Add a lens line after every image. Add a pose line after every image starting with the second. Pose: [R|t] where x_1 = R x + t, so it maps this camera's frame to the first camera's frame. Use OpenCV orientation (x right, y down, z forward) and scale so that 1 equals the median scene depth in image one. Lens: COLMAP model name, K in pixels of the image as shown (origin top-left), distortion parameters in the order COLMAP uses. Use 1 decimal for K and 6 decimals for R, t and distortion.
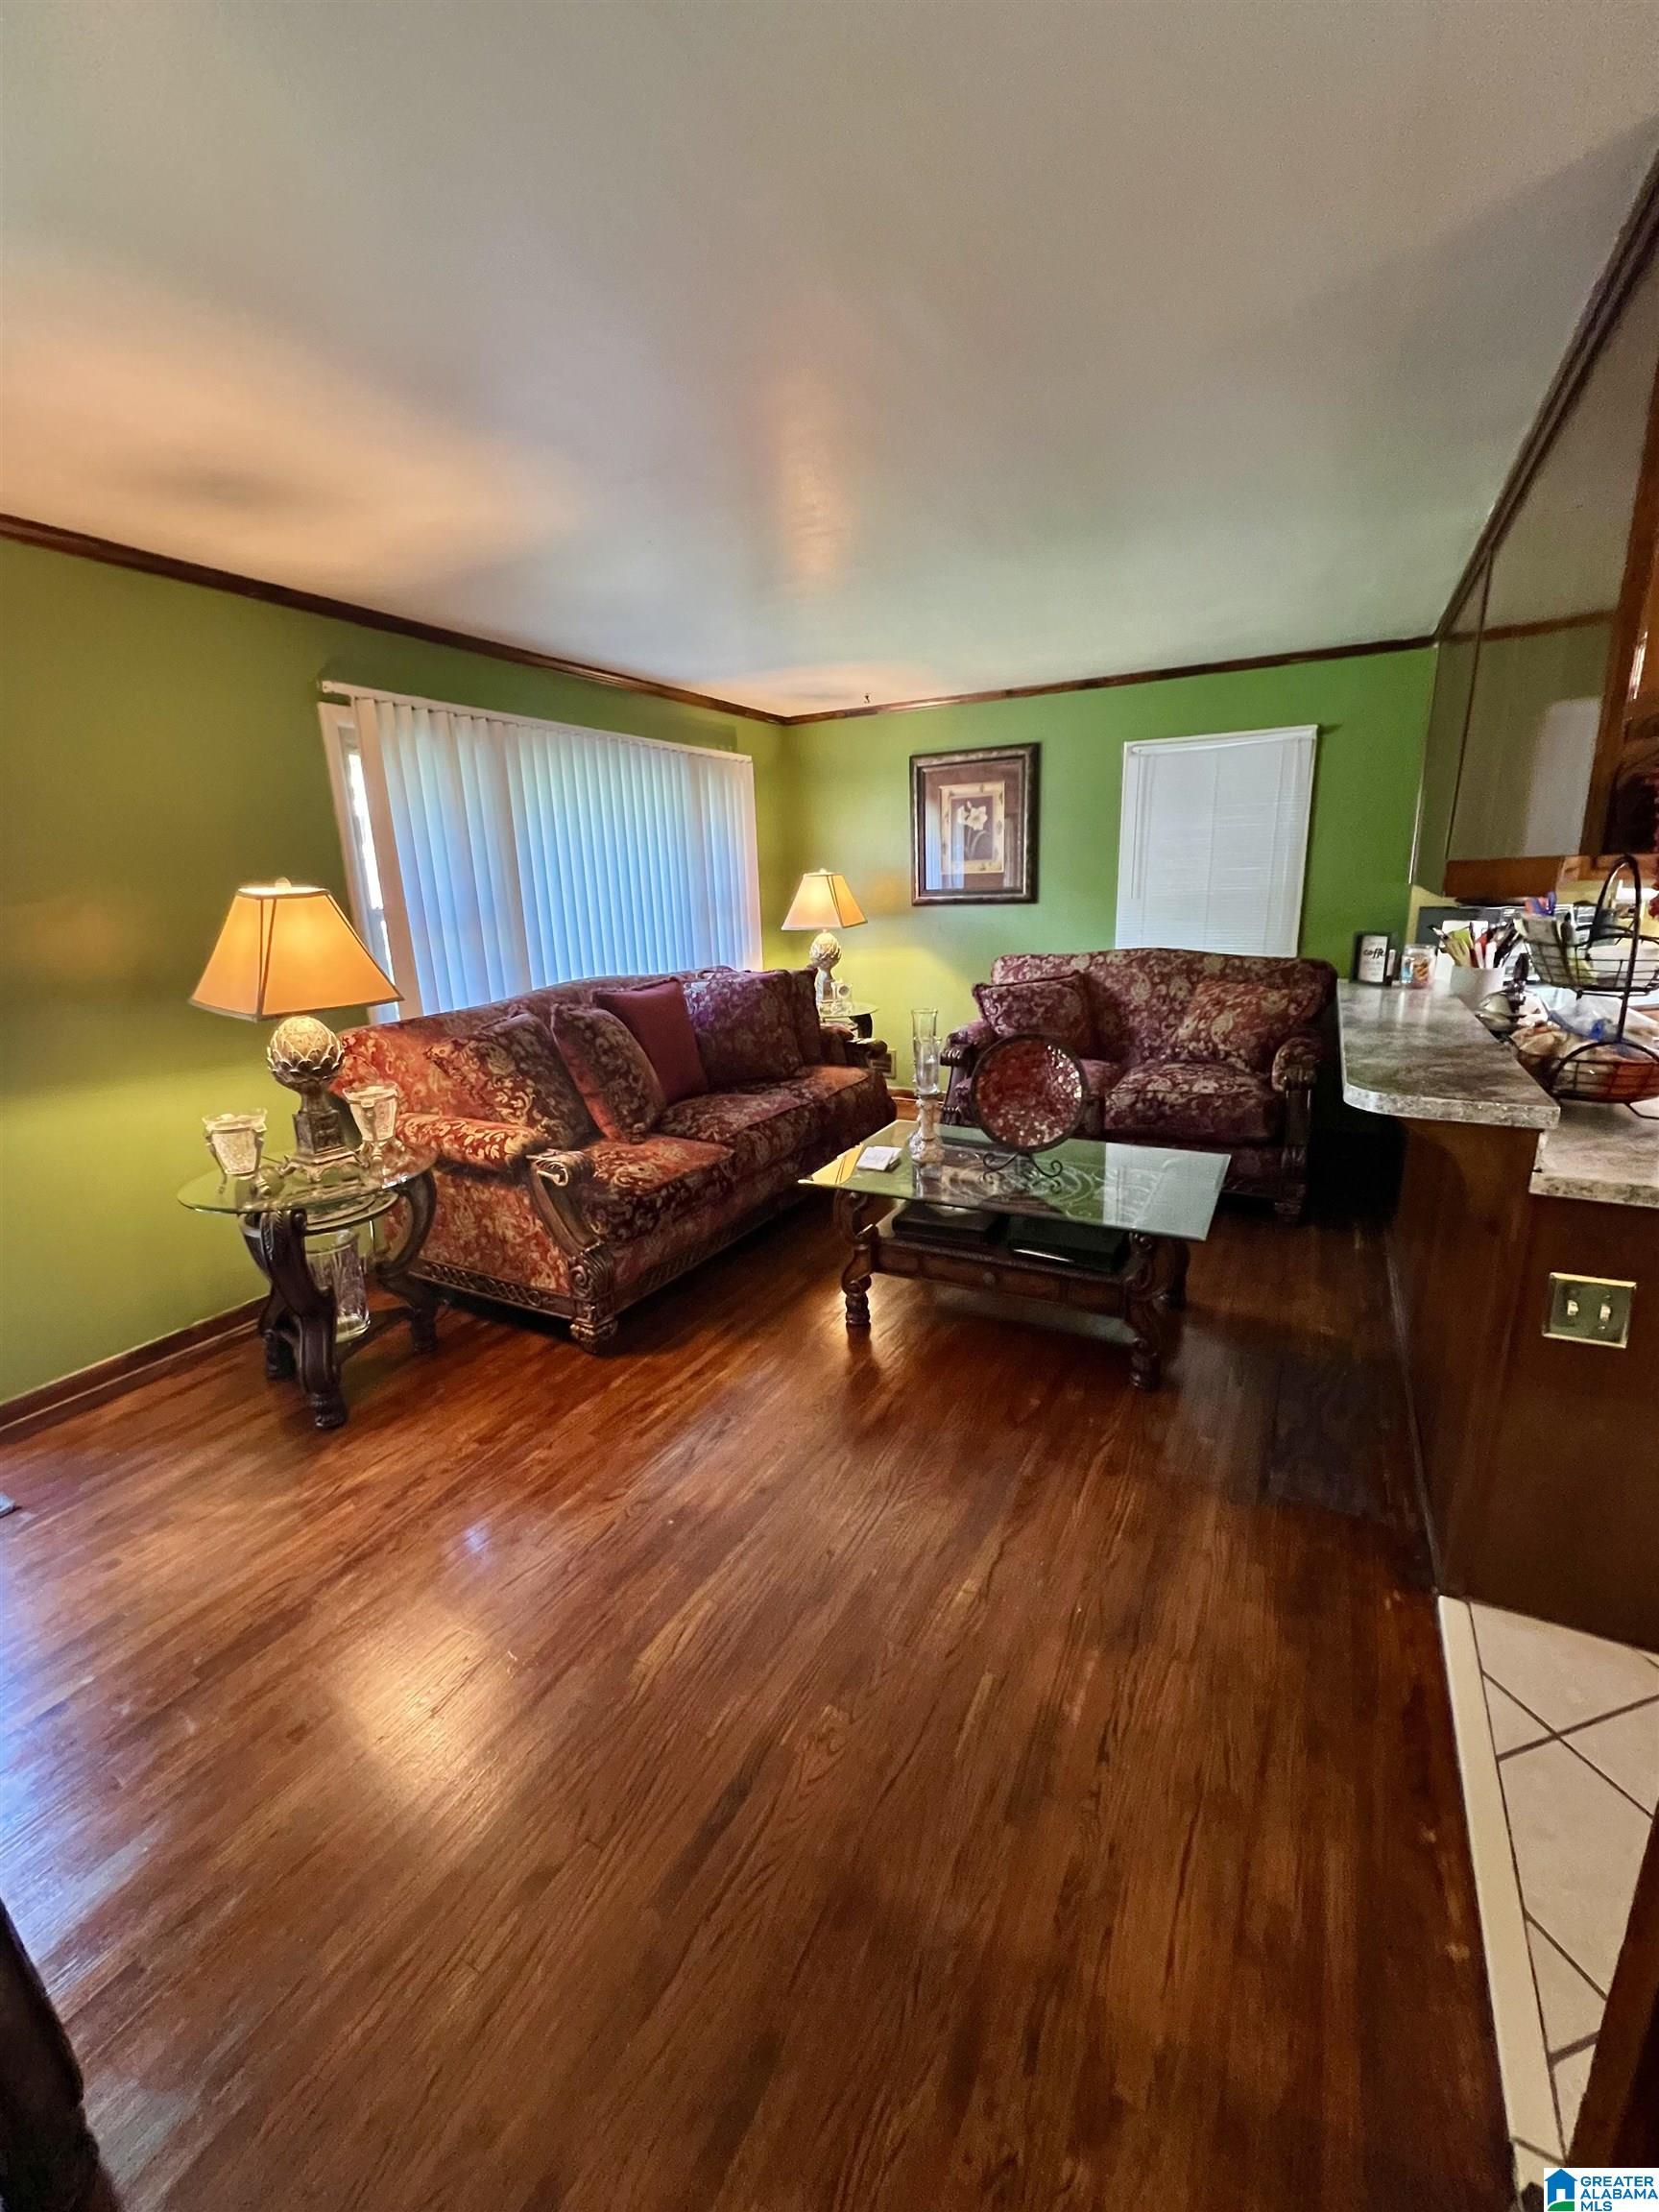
lens RADIAL K [[899.0, 0, 829.5], [0, 899.0, 1106.0], [0, 0, 1]] dist [-0.003520, 0.000145]
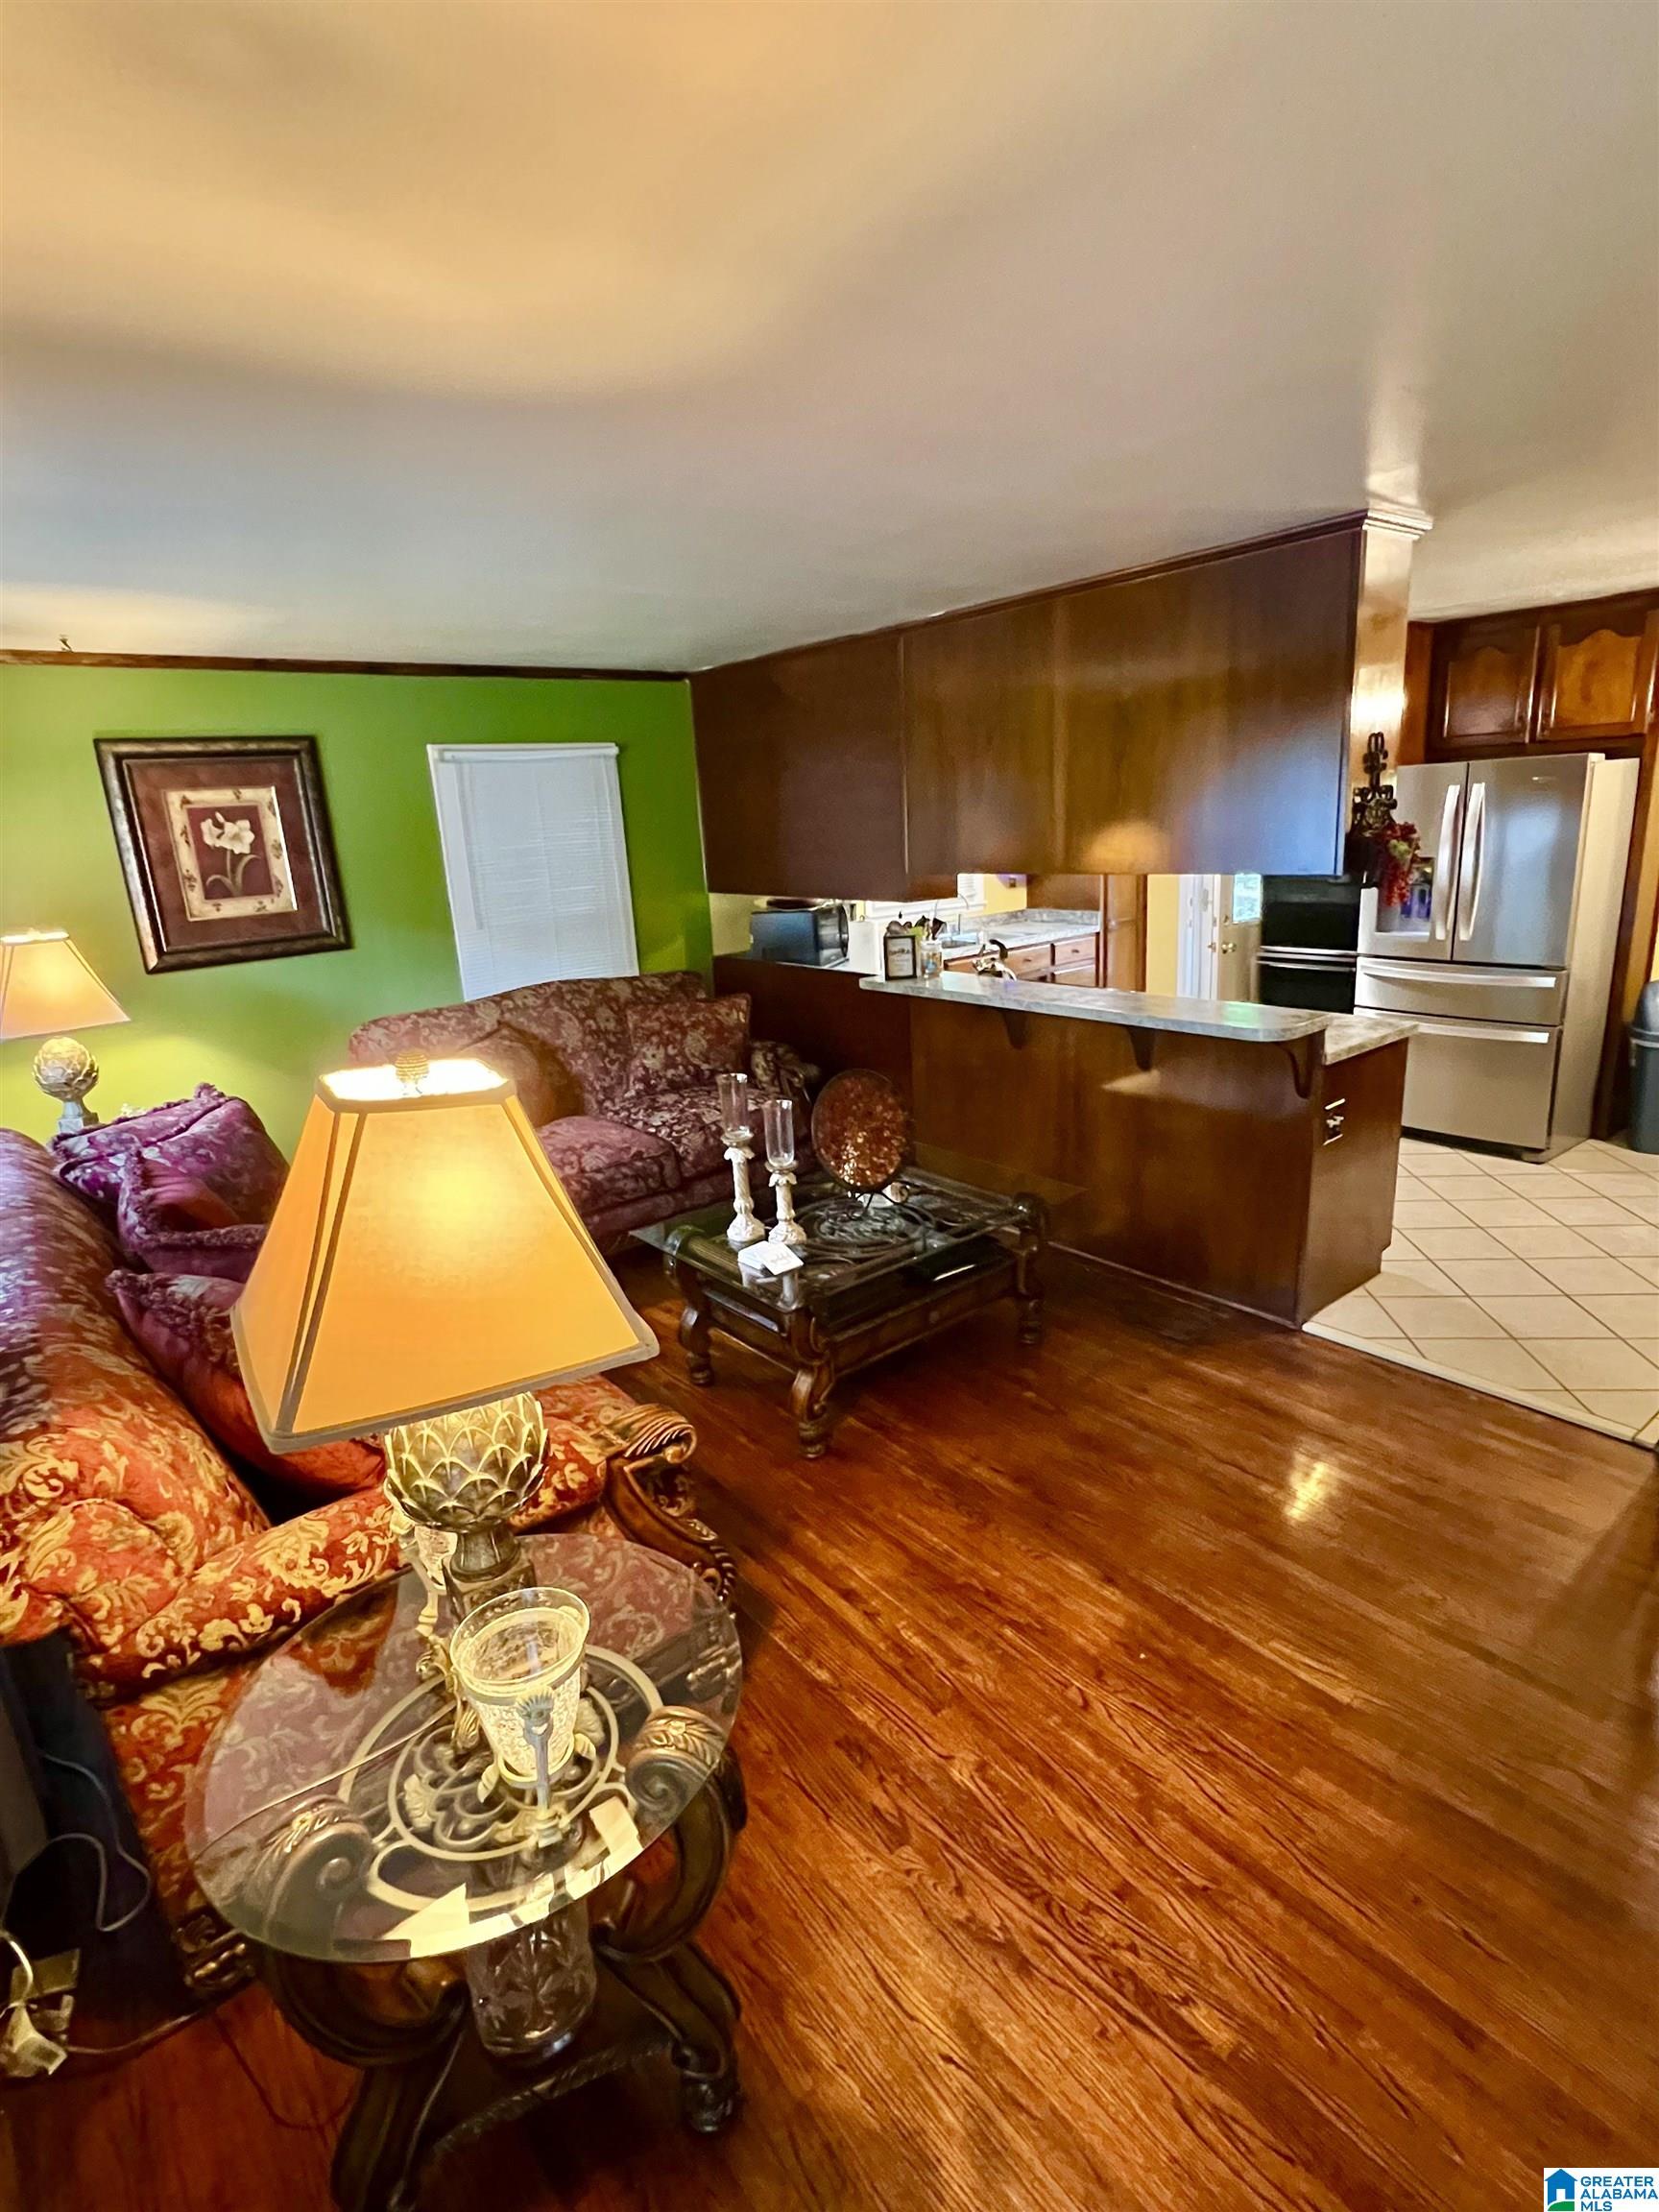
lens RADIAL K [[1092.0, 0, 829.5], [0, 1092.0, 1106.0], [0, 0, 1]] dist [0.001538, 0.000102]
pose [[0.393419, -0.233849, 0.889121, -0.468077], [0.273264, 0.953145, 0.129774, -0.114310], [-0.877809, 0.191910, 0.438887, 0.289844]]
